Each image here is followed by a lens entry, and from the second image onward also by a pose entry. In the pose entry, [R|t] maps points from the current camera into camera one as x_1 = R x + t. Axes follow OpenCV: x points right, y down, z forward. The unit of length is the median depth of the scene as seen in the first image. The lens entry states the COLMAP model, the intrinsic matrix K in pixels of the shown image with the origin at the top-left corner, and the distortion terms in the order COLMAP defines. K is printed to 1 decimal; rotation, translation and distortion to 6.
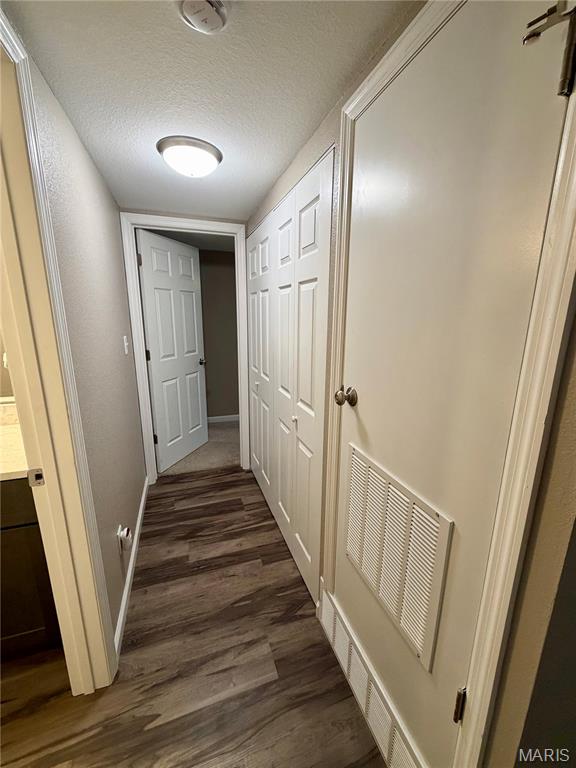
lens RADIAL K [[305.2, 0, 289.0], [0, 305.2, 383.4], [0, 0, 1]] dist [0.000364, -0.000244]
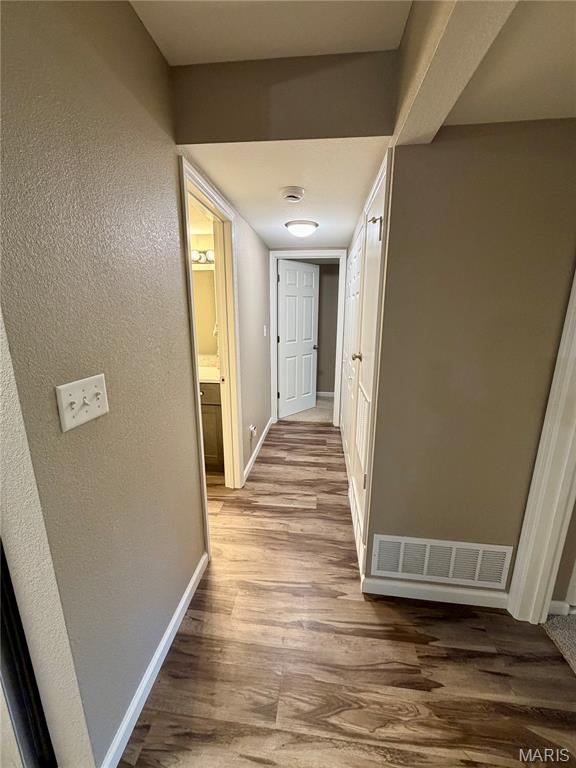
lens RADIAL K [[305.2, 0, 291.2], [0, 305.2, 380.8], [0, 0, 1]] dist [0.000364, -0.000244]
pose [[0.904825, 0.088477, -0.416490, 0.298004], [-0.089572, 0.995836, 0.016954, 0.098259], [0.416256, 0.021965, 0.908982, -0.429236]]
